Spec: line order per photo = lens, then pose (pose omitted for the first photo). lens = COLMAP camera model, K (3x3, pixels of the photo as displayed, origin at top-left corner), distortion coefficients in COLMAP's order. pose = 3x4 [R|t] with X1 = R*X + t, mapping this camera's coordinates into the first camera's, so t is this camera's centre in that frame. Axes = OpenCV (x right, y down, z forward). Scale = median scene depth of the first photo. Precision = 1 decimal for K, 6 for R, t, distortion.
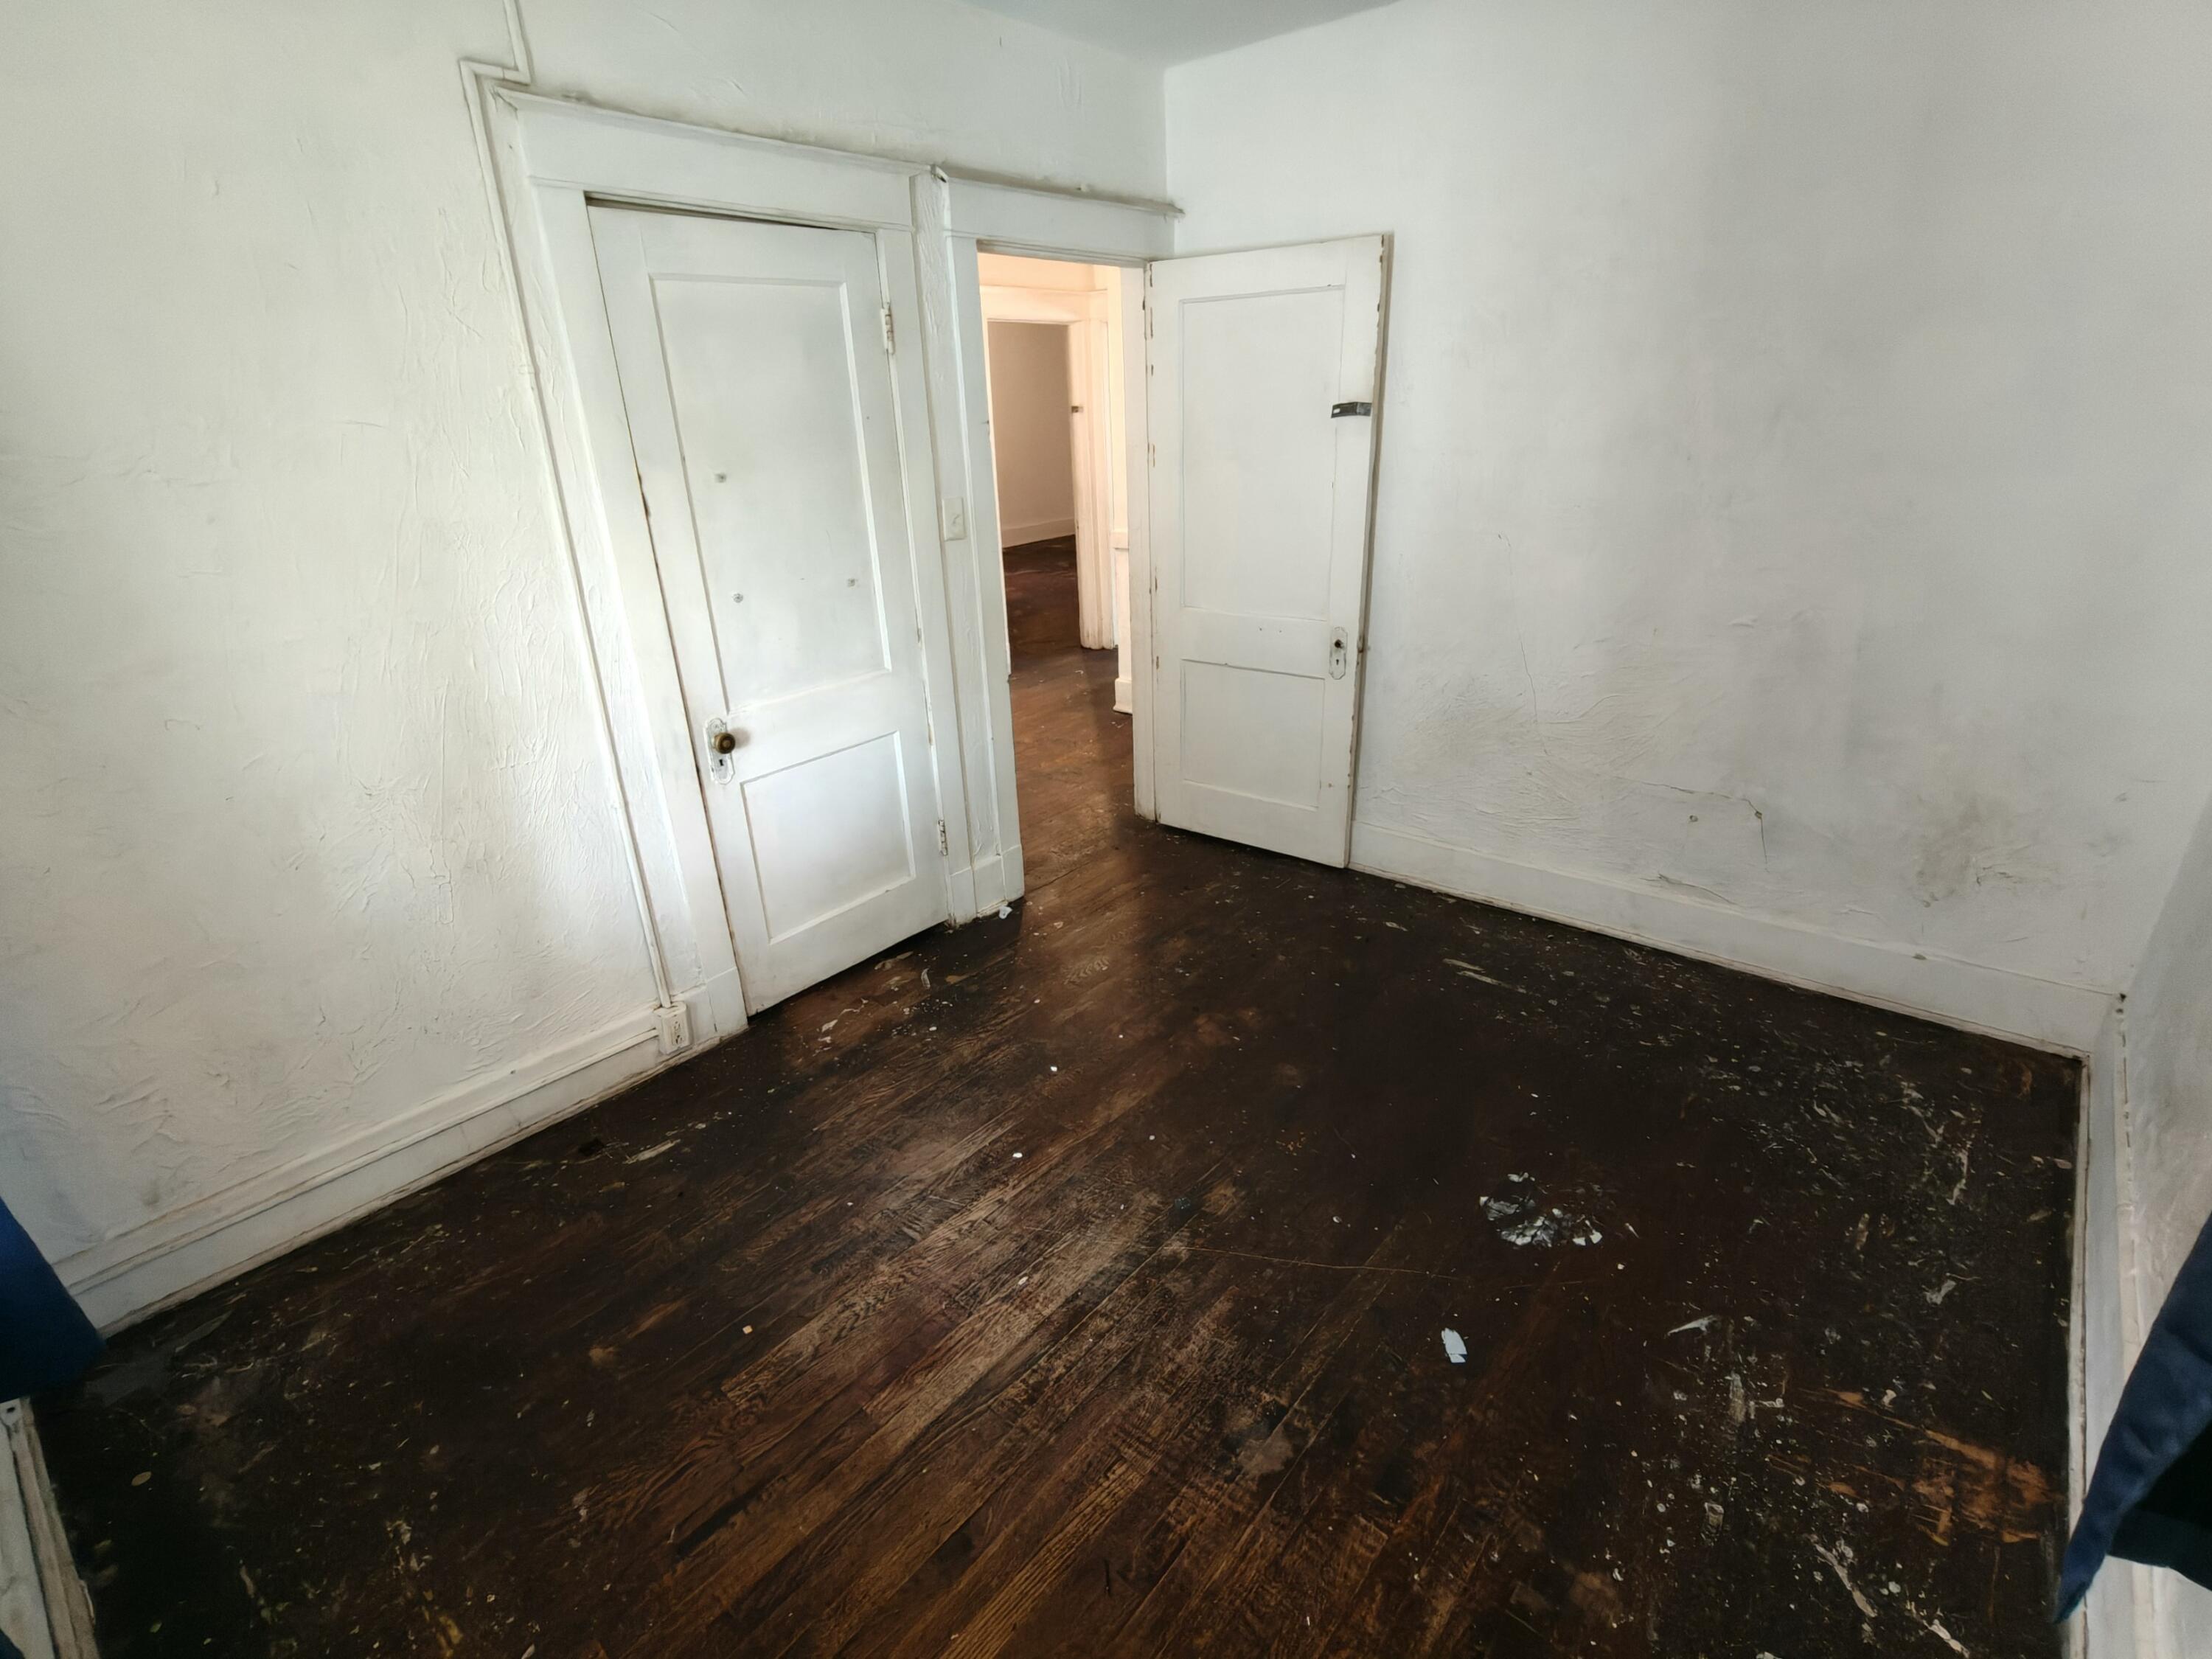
lens RADIAL K [[1048.7, 0, 1108.5], [0, 1048.7, 831.2], [0, 0, 1]] dist [0.000947, 0.002194]
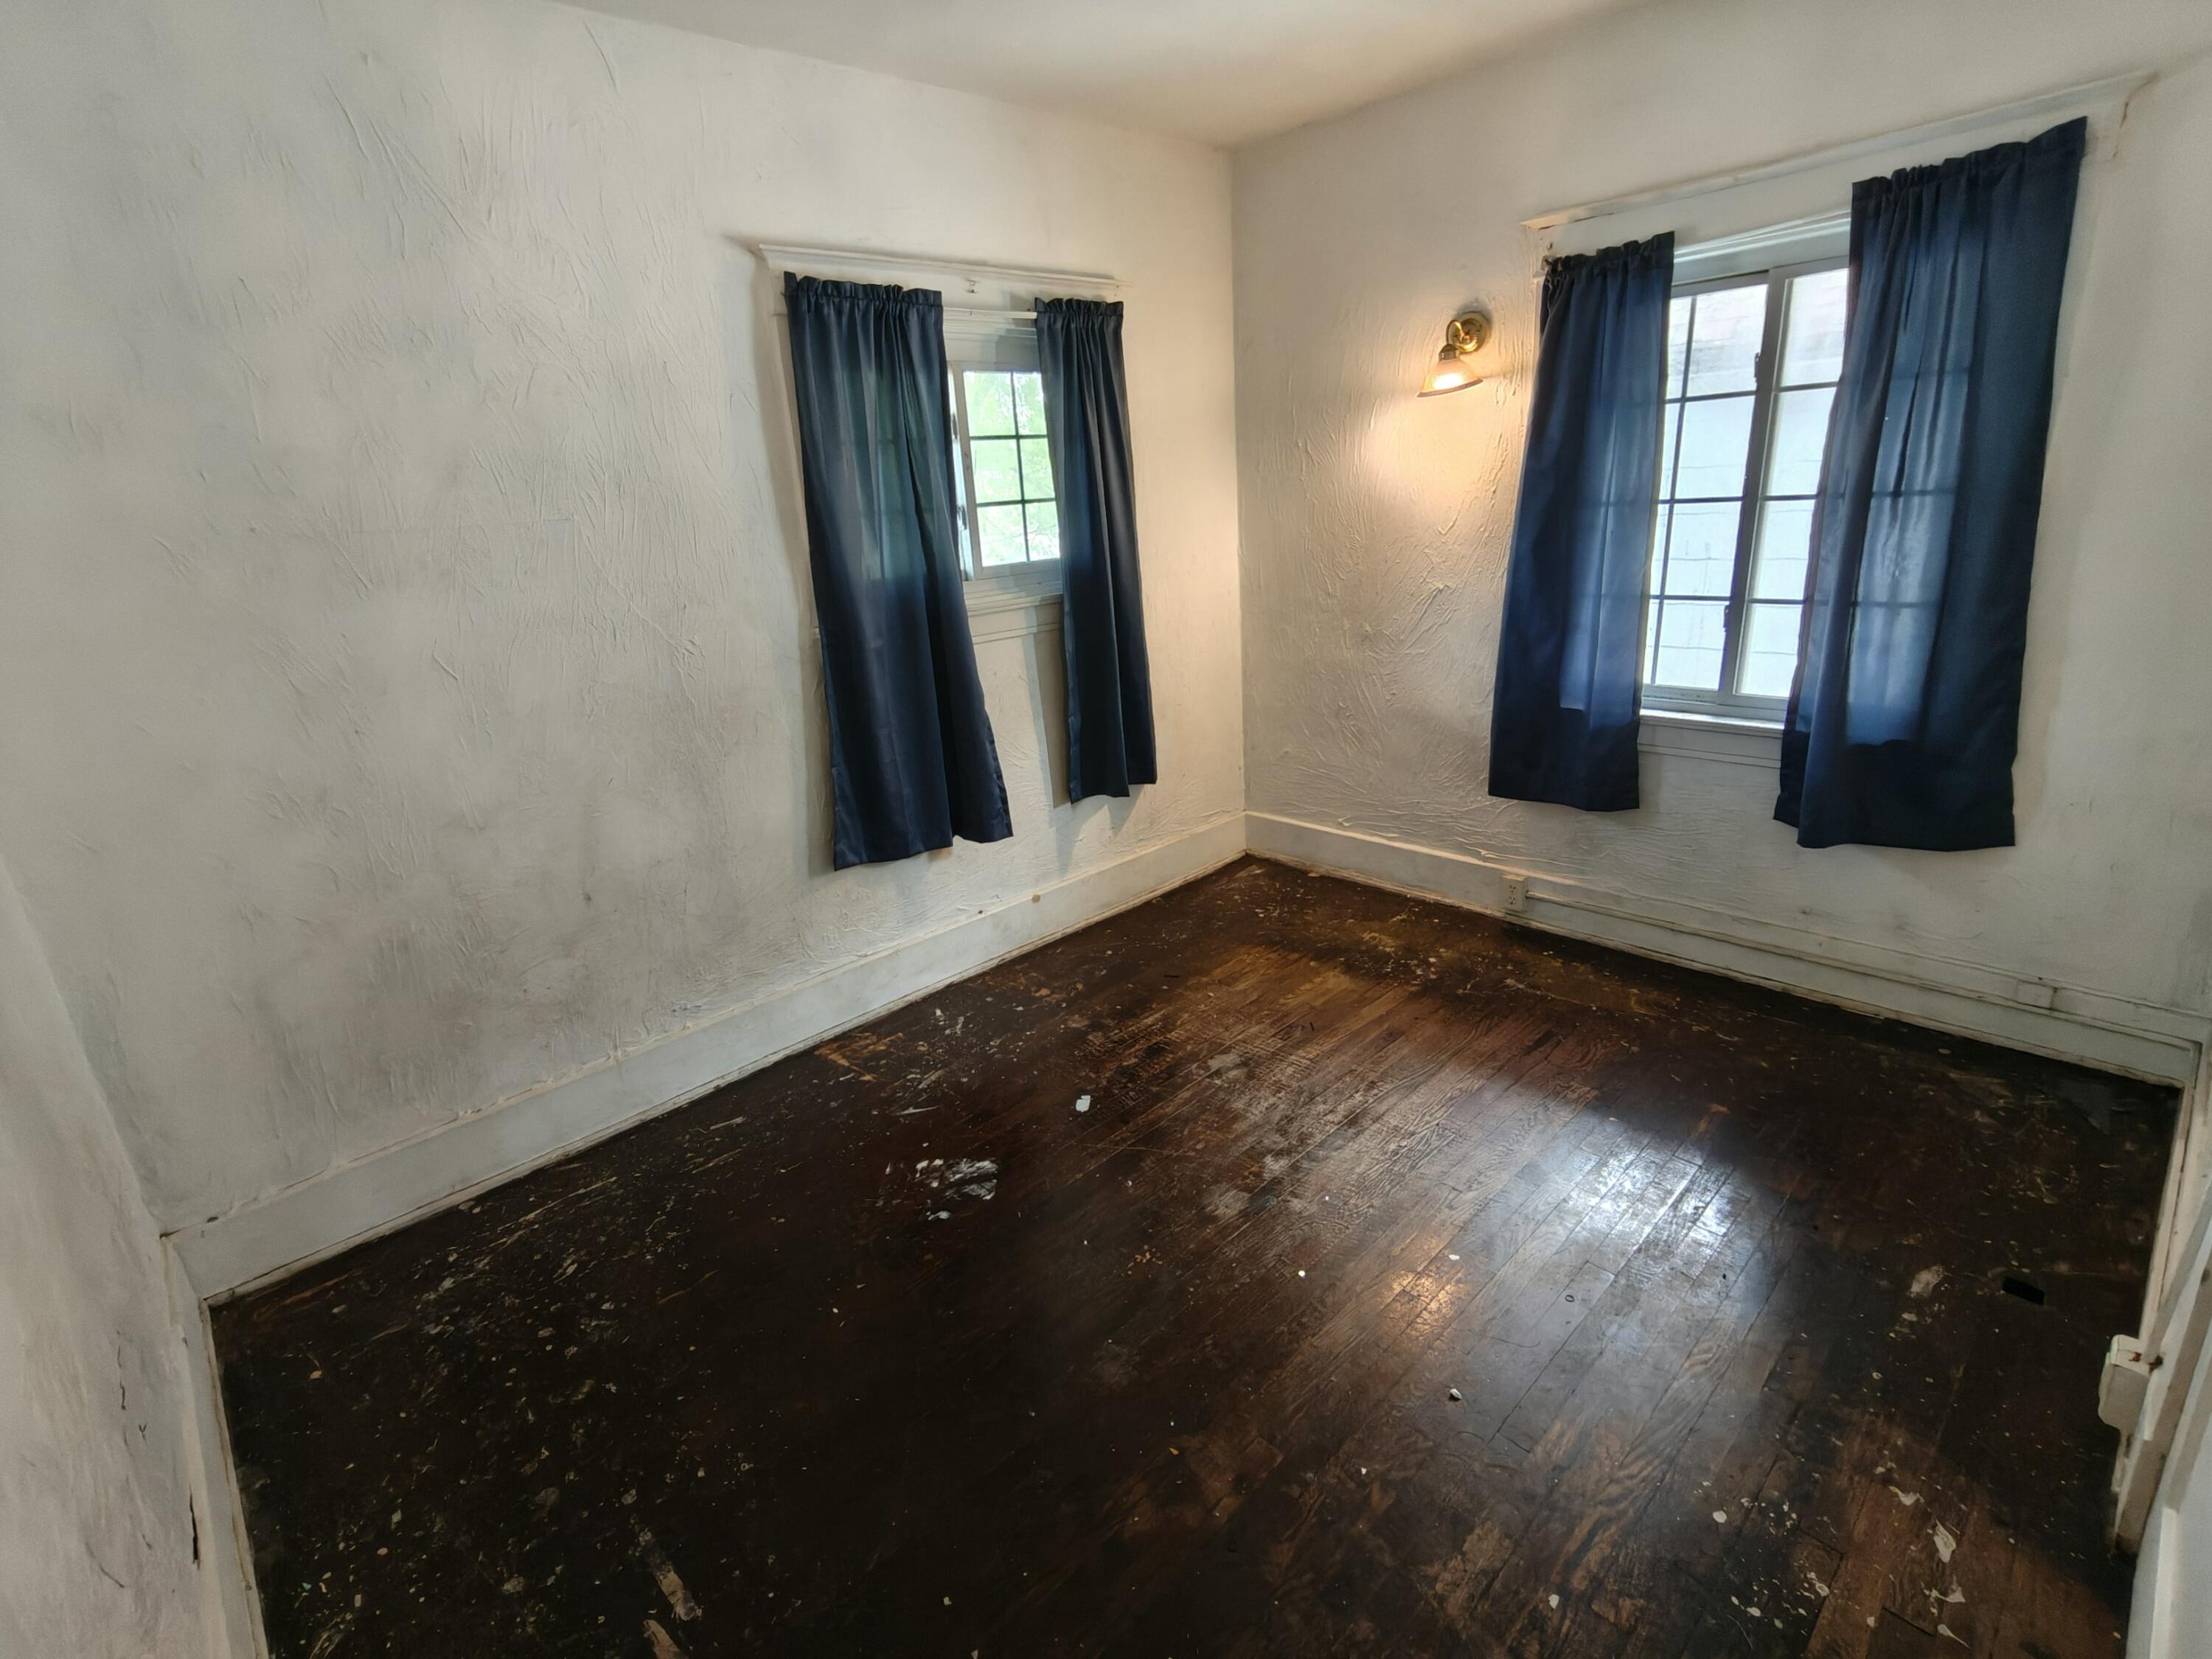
lens RADIAL K [[1048.7, 0, 1101.5], [0, 1048.7, 823.3], [0, 0, 1]] dist [0.000947, 0.002194]
pose [[-0.989594, 0.059777, 0.130886, 0.084684], [0.130844, 0.752314, 0.645680, -0.693565], [-0.059871, 0.656087, -0.752307, 1.724579]]
